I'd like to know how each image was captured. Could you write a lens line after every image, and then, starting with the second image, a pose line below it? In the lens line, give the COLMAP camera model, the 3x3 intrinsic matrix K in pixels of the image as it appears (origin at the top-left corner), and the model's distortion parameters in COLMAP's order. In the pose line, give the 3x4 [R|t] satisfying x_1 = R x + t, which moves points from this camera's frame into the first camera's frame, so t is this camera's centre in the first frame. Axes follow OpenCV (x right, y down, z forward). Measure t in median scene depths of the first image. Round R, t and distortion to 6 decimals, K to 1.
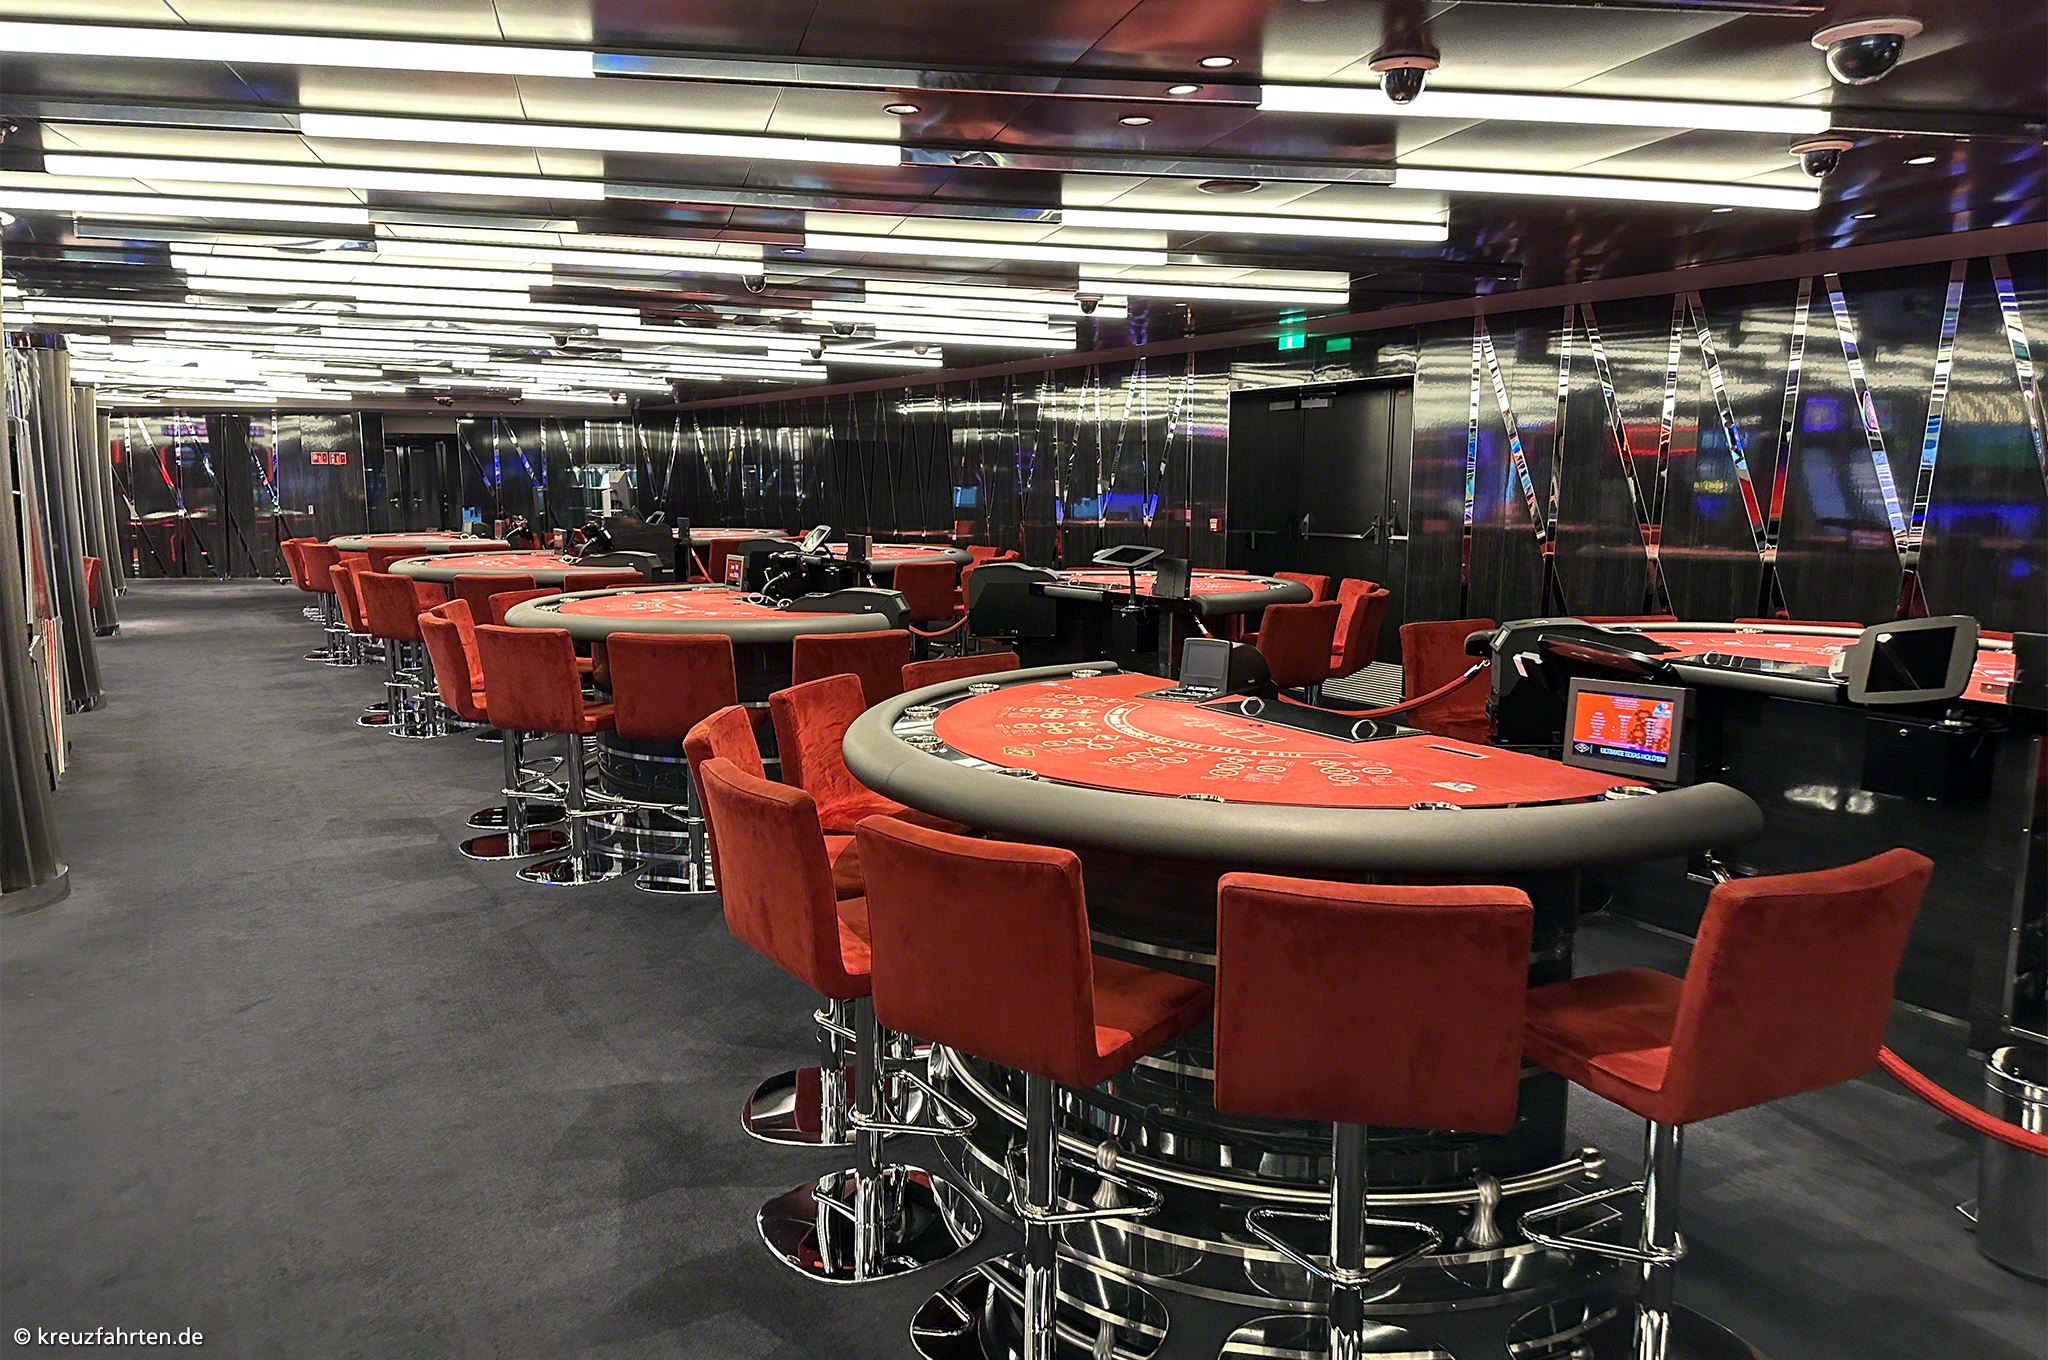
lens RADIAL K [[1399.8, 0, 1024.0], [0, 1399.8, 680.0], [0, 0, 1]] dist [0.121915, -0.171206]
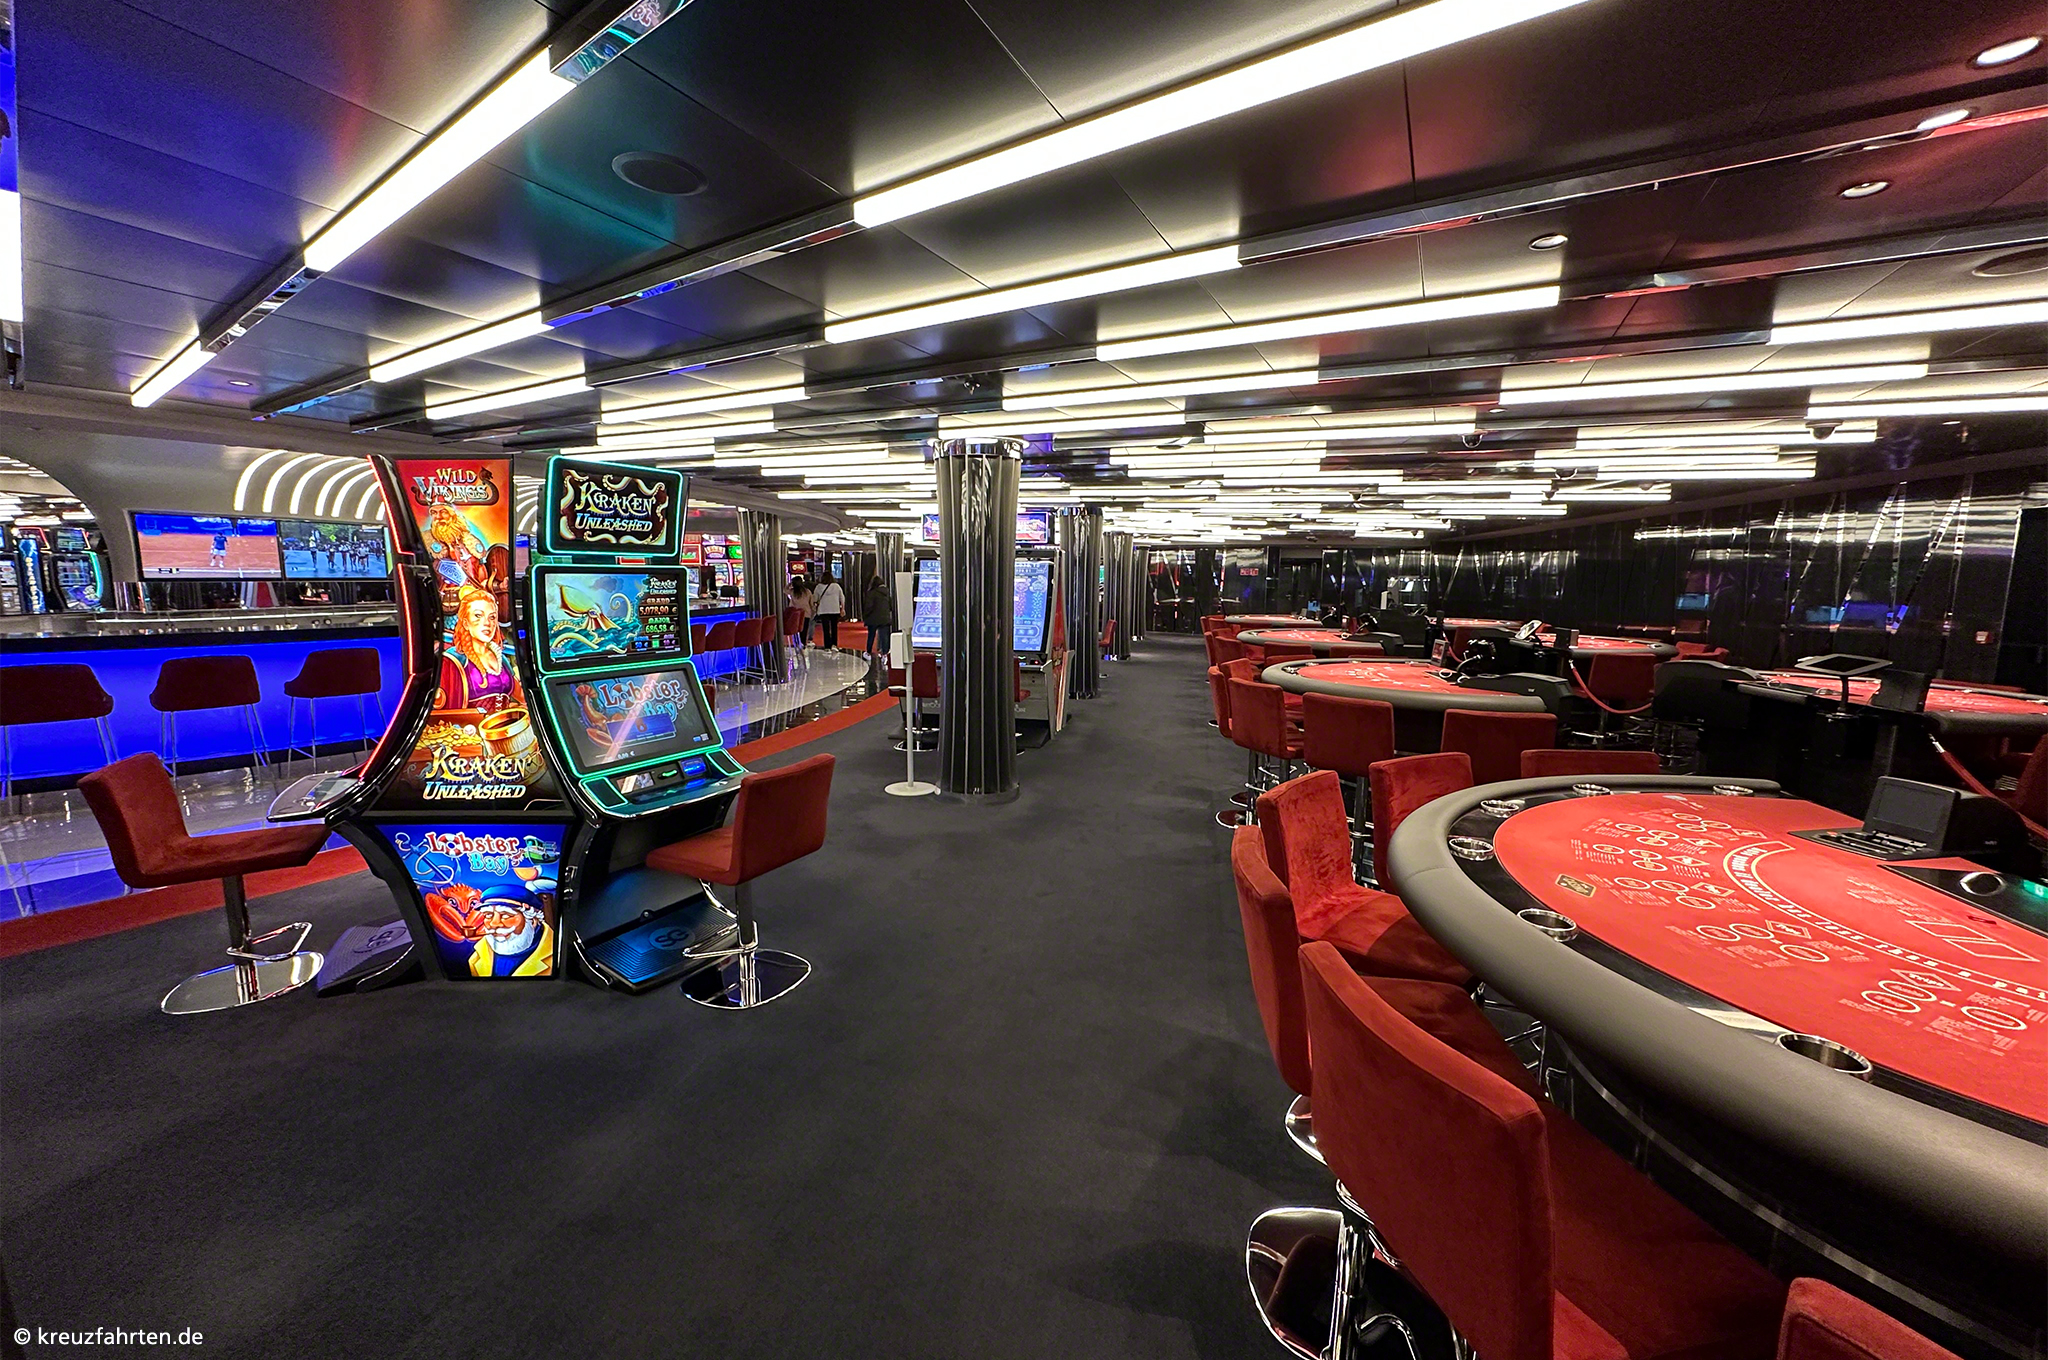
lens RADIAL K [[814.9, 0, 1024.0], [0, 814.9, 680.0], [0, 0, 1]] dist [-0.000294, -0.000037]
pose [[0.739207, 0.096138, -0.666582, 0.019483], [-0.111772, 0.993546, 0.019344, -0.014029], [0.664139, 0.060206, 0.745181, 0.098448]]
